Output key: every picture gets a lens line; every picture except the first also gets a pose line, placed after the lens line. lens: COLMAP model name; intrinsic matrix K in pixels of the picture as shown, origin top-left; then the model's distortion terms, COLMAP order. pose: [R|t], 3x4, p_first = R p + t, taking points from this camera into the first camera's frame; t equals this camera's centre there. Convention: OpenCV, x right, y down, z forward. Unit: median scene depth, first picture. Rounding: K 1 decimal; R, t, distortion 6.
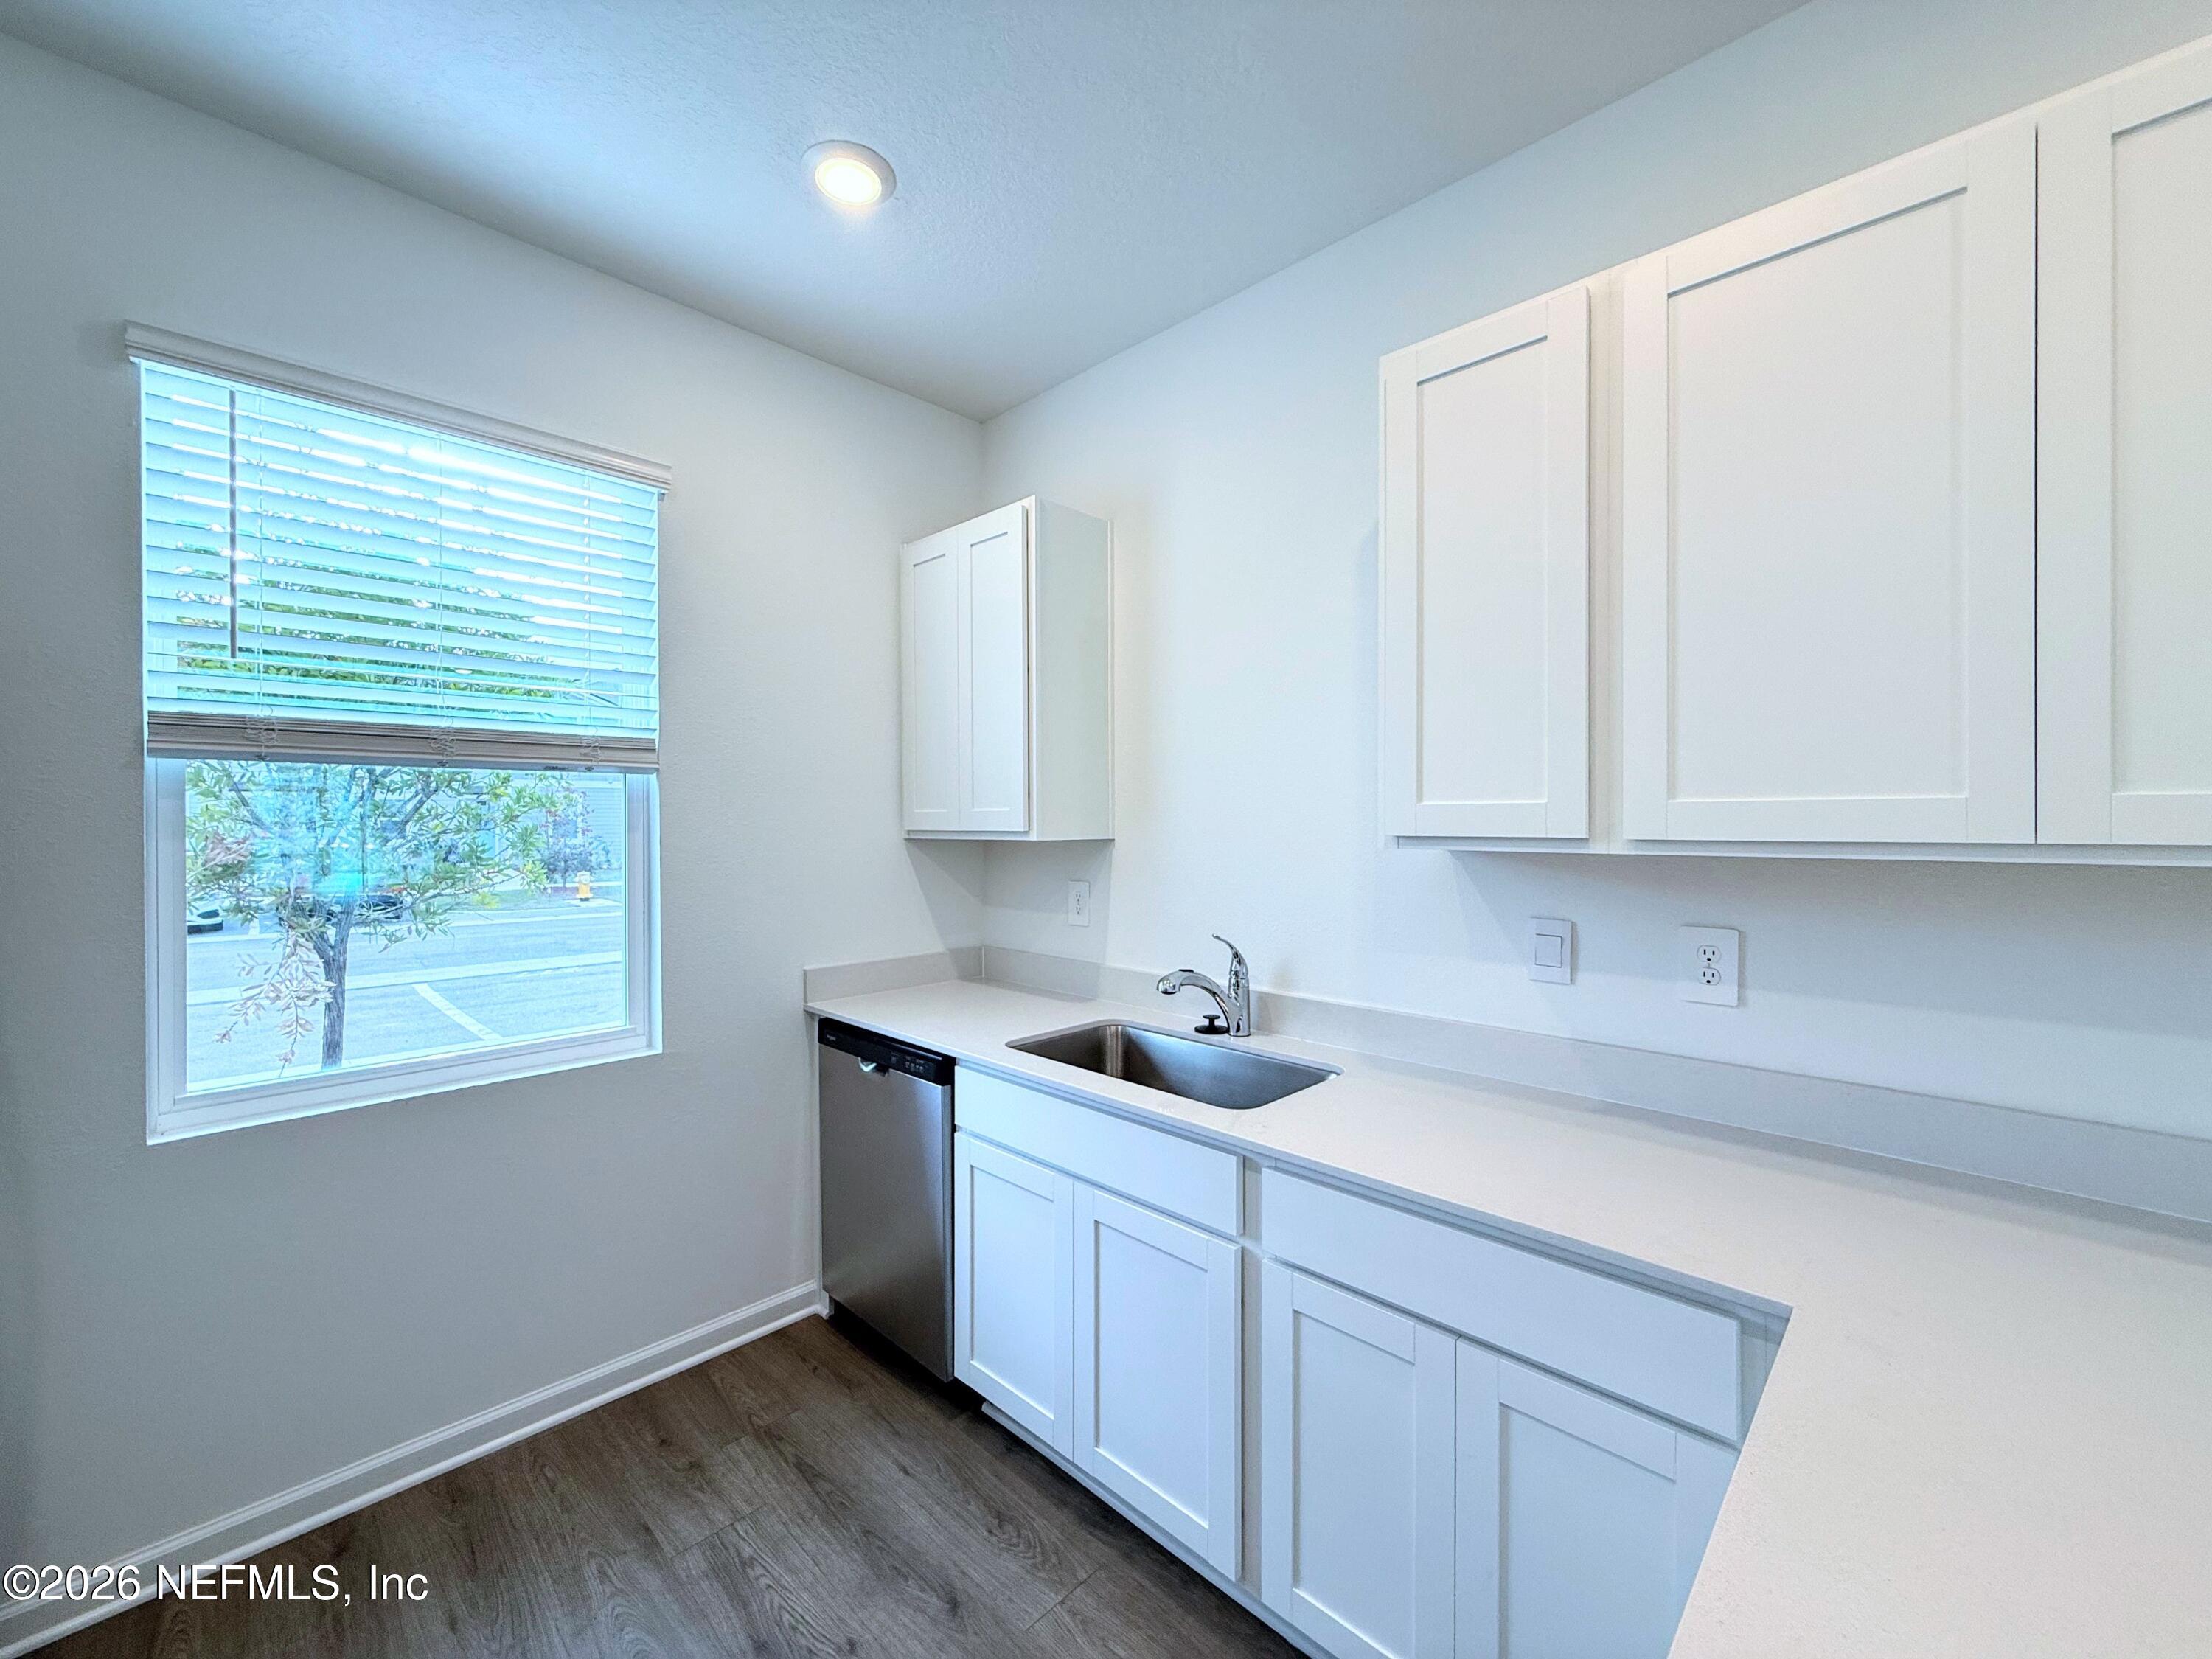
lens RADIAL K [[878.0, 0, 1104.3], [0, 878.0, 824.1], [0, 0, 1]] dist [-0.002315, 0.000865]
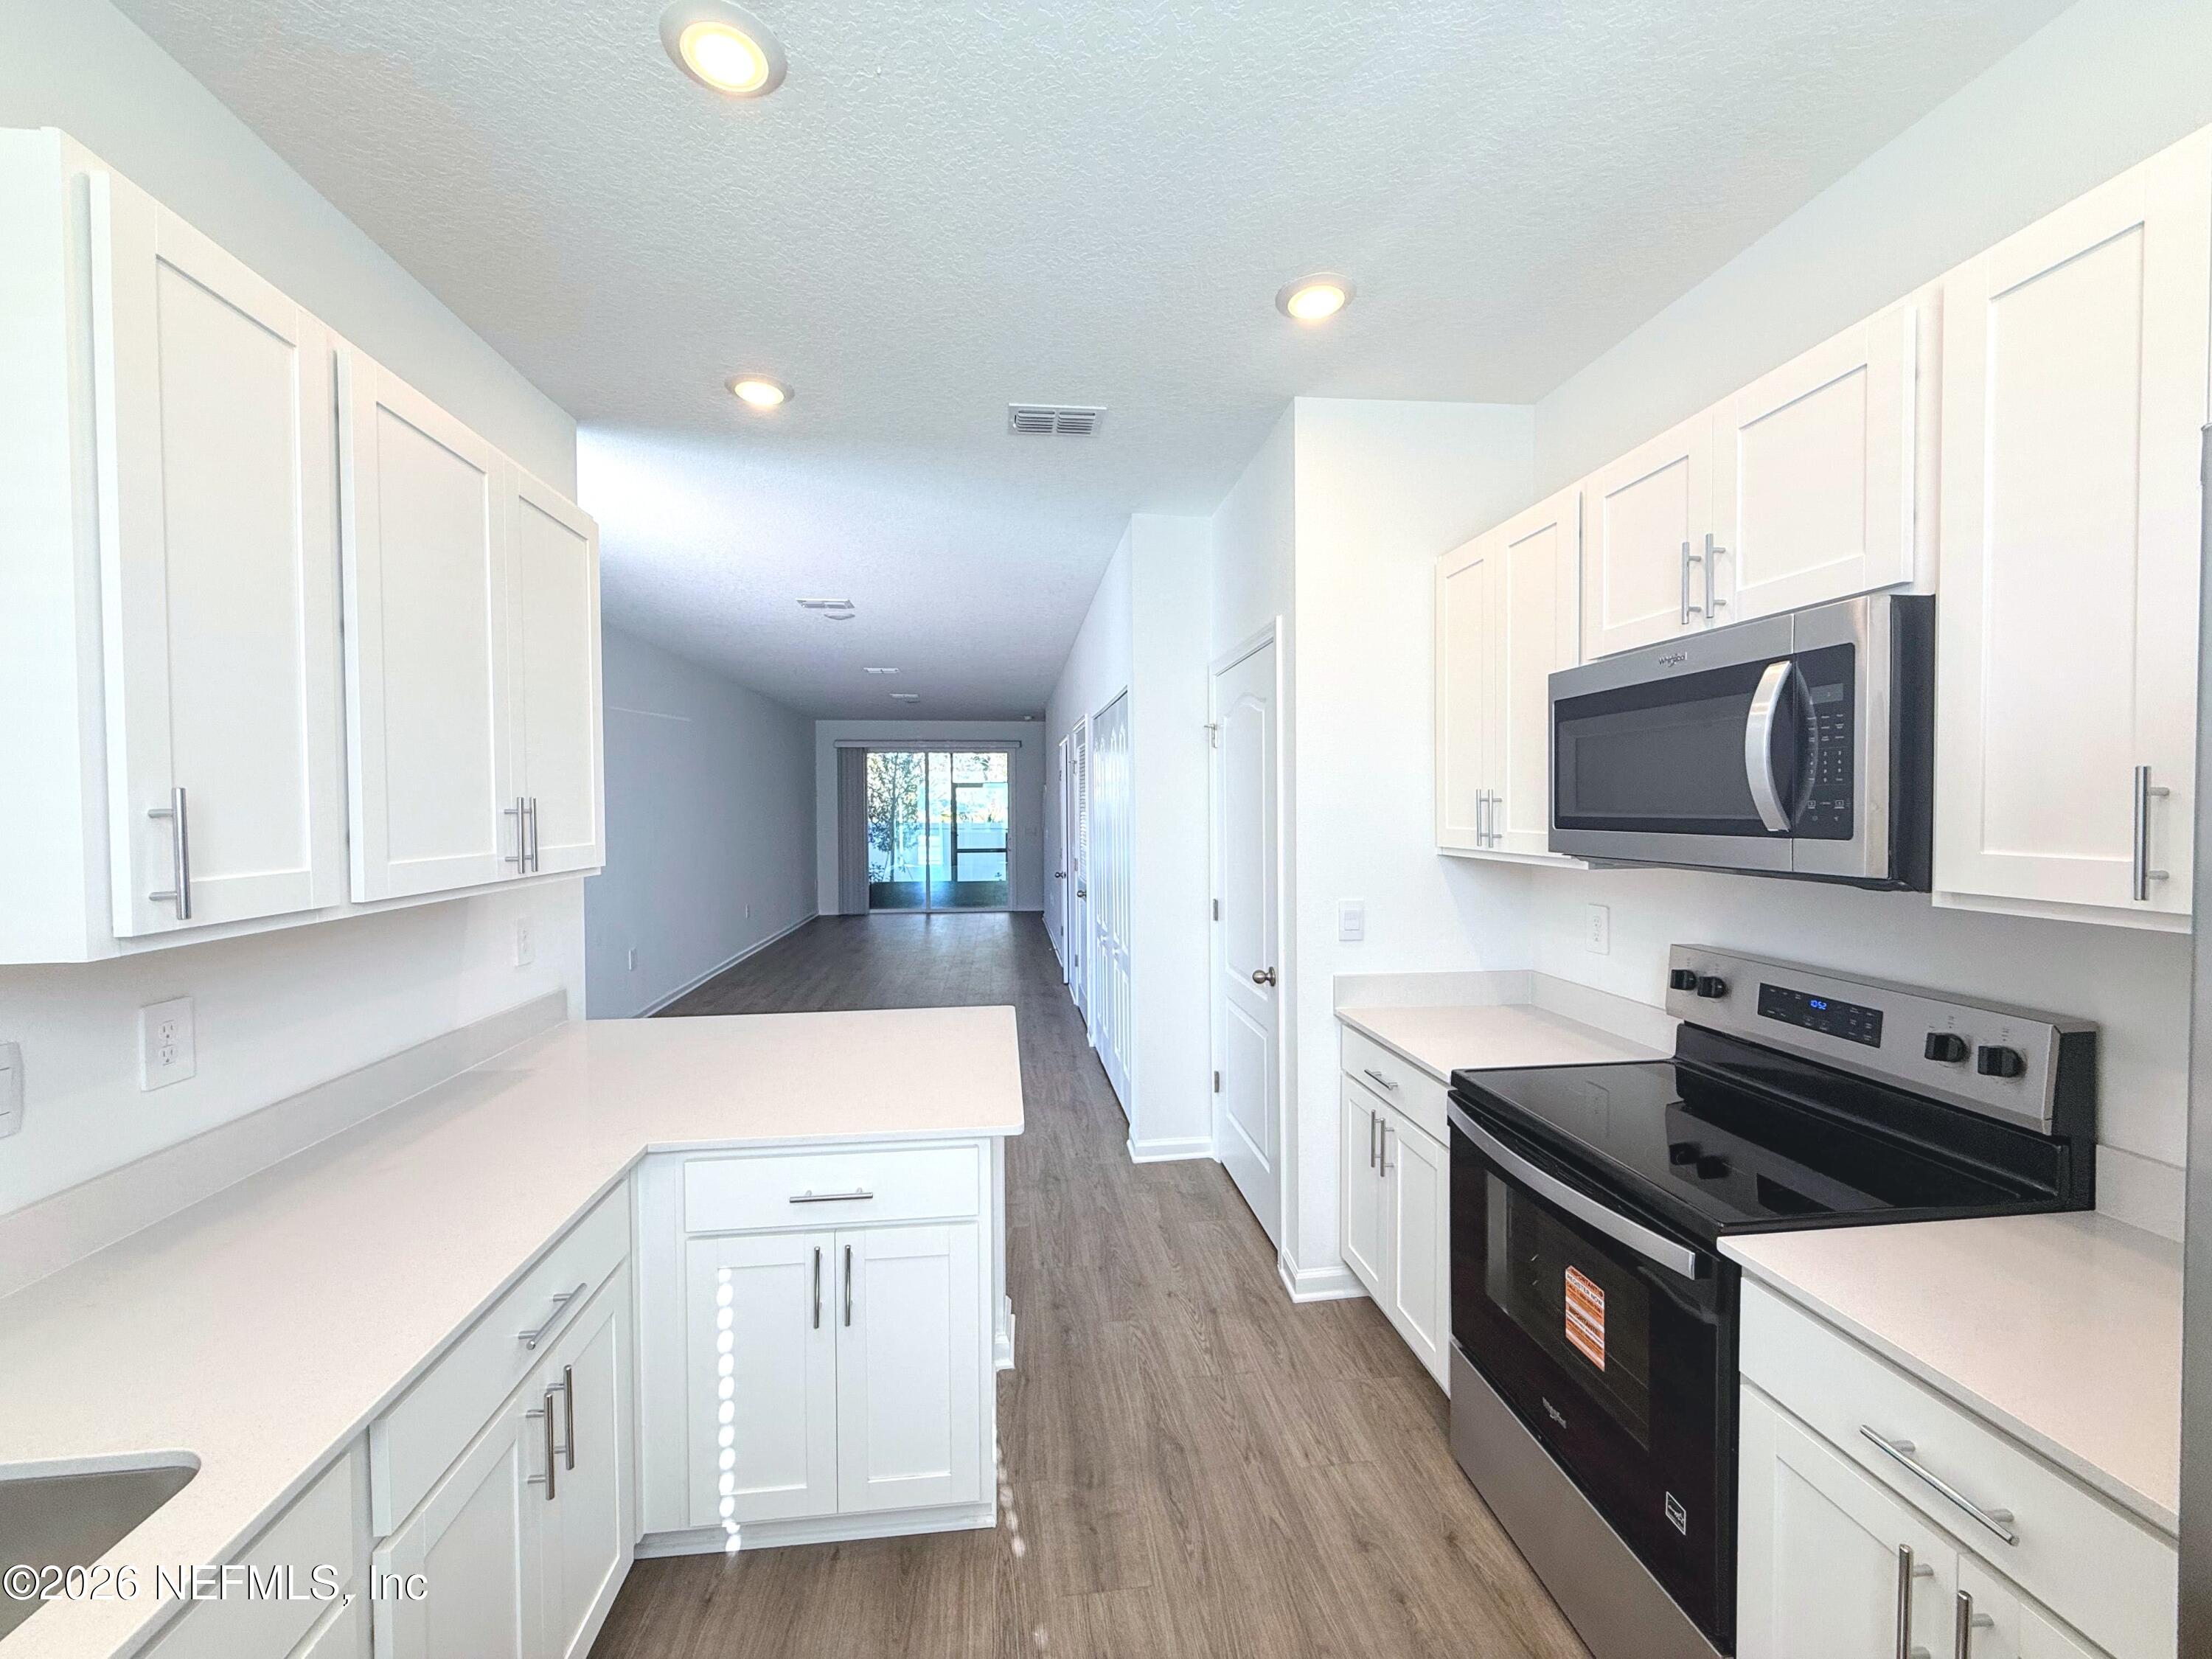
lens RADIAL K [[878.0, 0, 1096.0], [0, 878.0, 825.5], [0, 0, 1]] dist [-0.002315, 0.000865]
pose [[-0.775323, -0.006990, 0.631526, -0.495646], [0.009809, 0.999685, 0.023107, -0.059645], [-0.631488, 0.024110, -0.775010, 0.846211]]
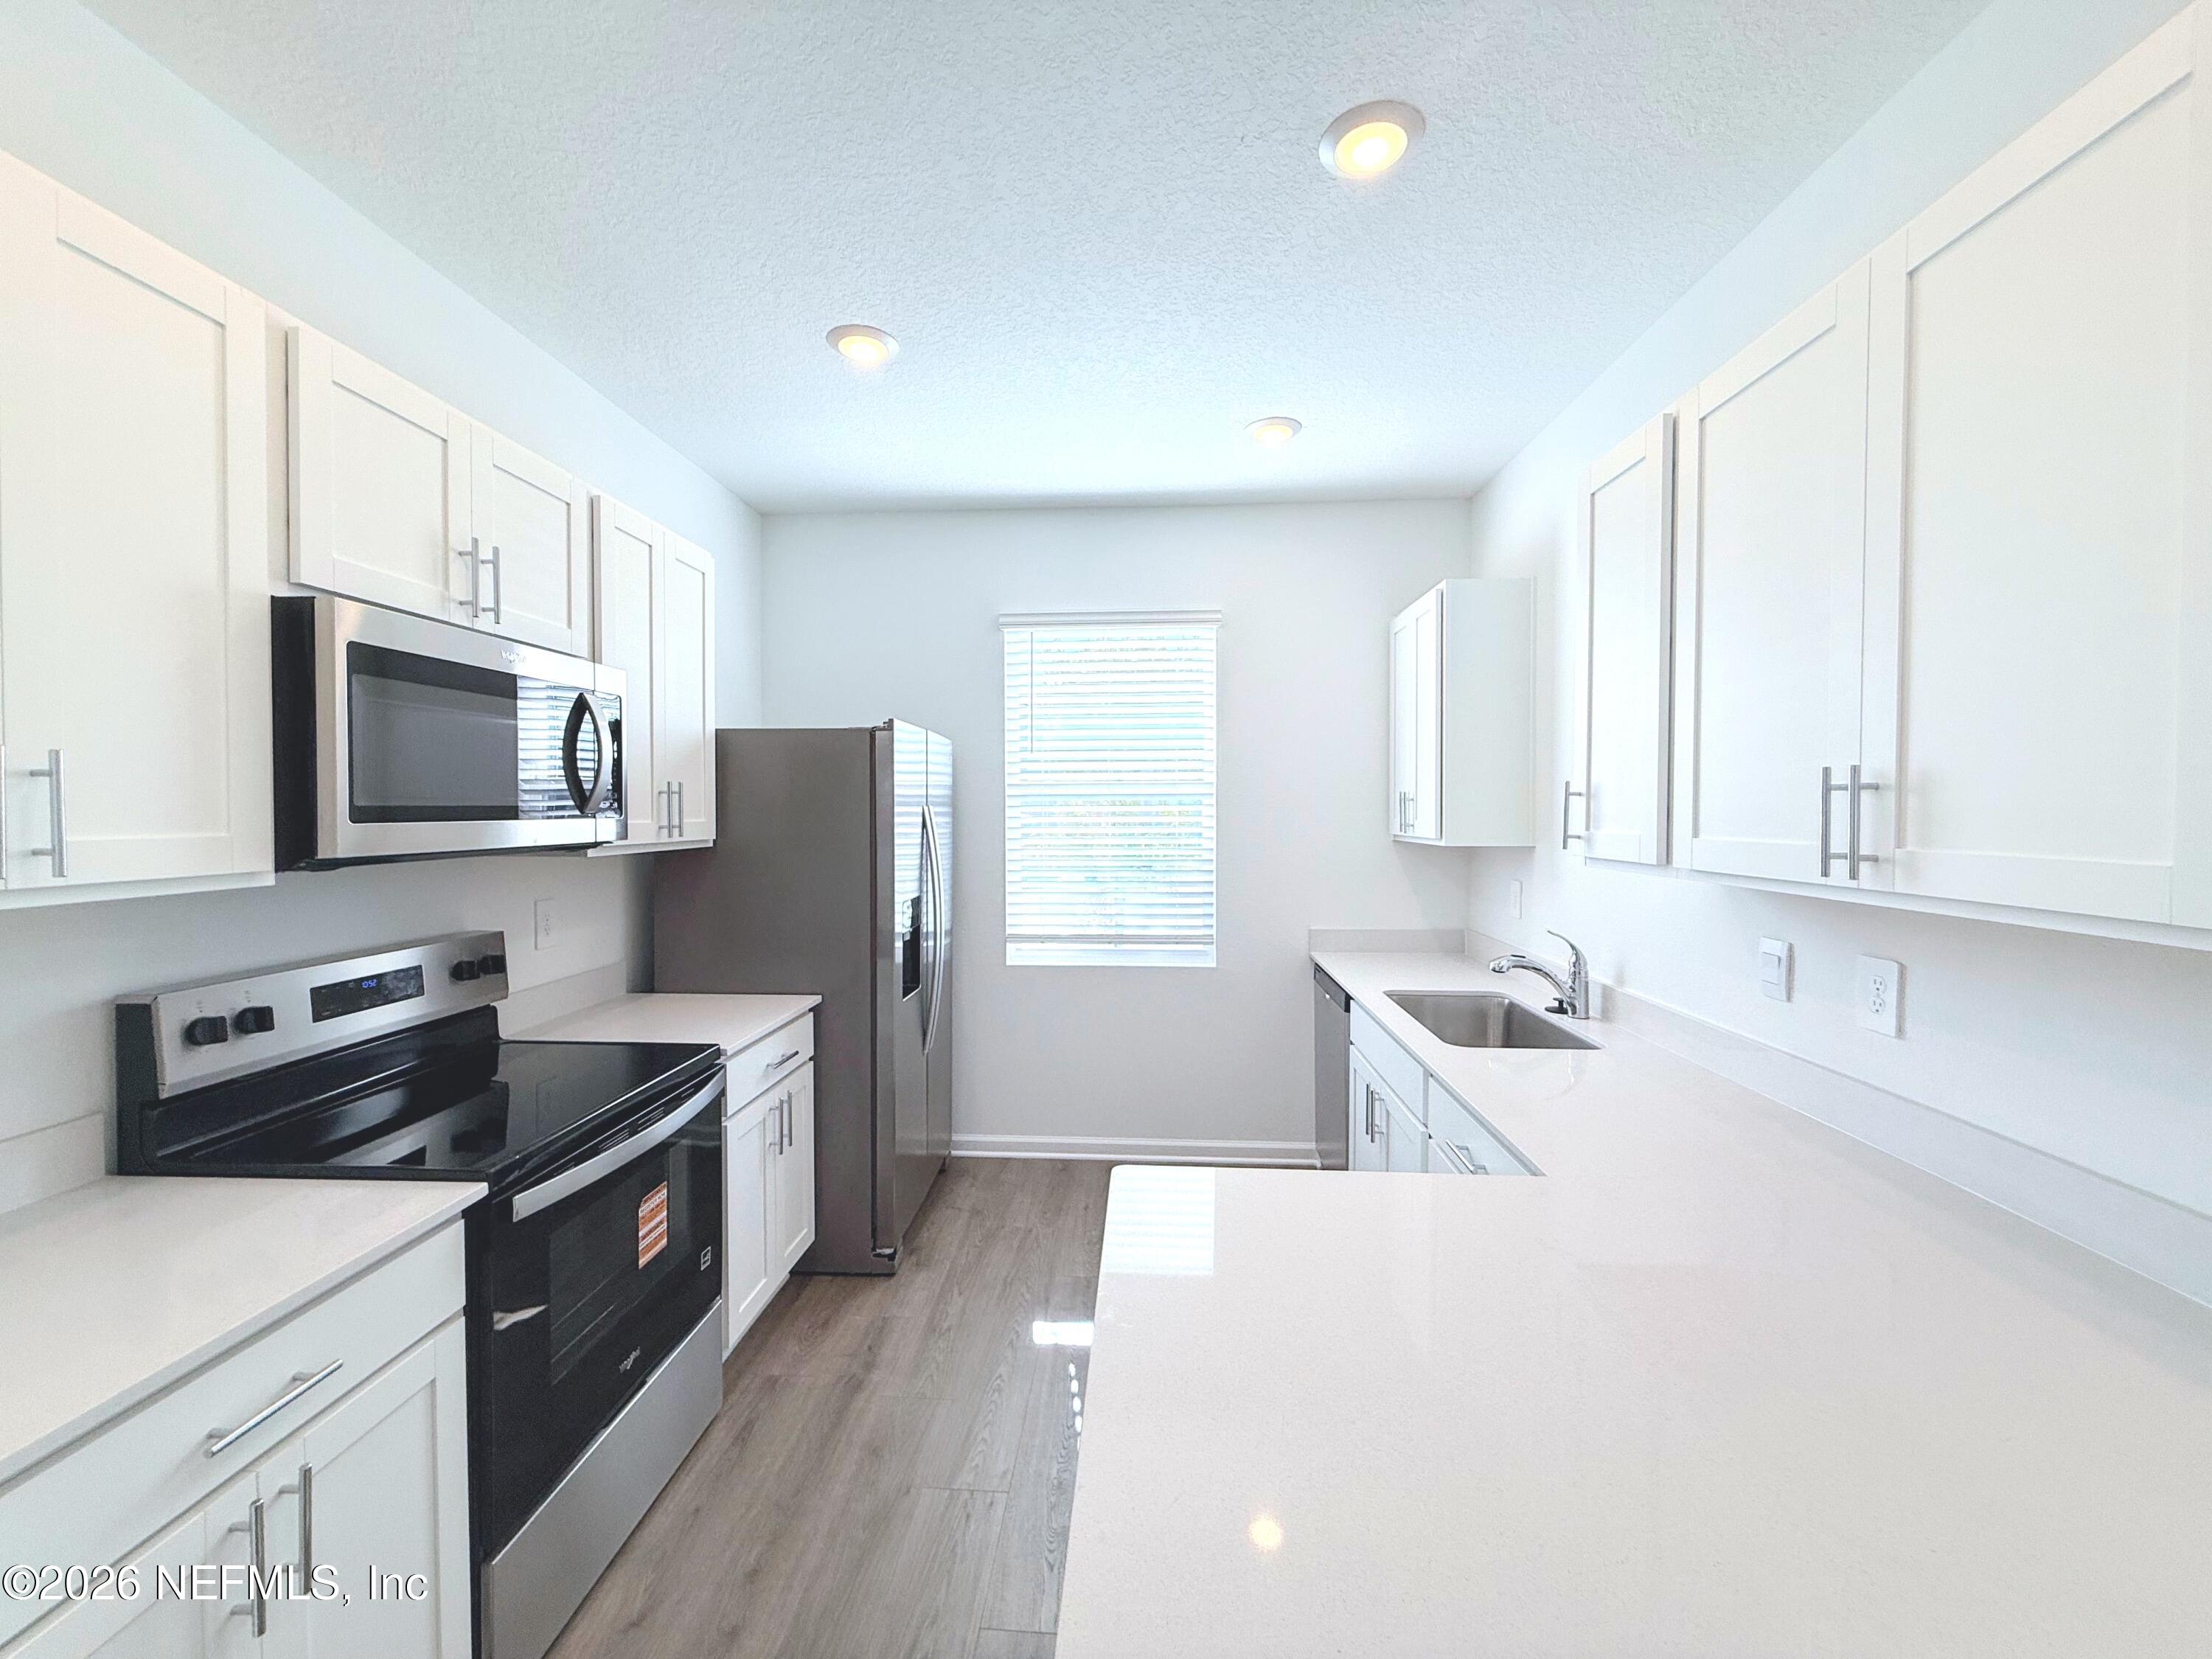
lens RADIAL K [[878.0, 0, 1100.1], [0, 878.0, 826.0], [0, 0, 1]] dist [-0.002315, 0.000865]
pose [[0.659598, 0.017769, -0.751408, 0.663613], [-0.004165, 0.999792, 0.019987, -0.041944], [0.751607, -0.010054, 0.659535, -0.282177]]
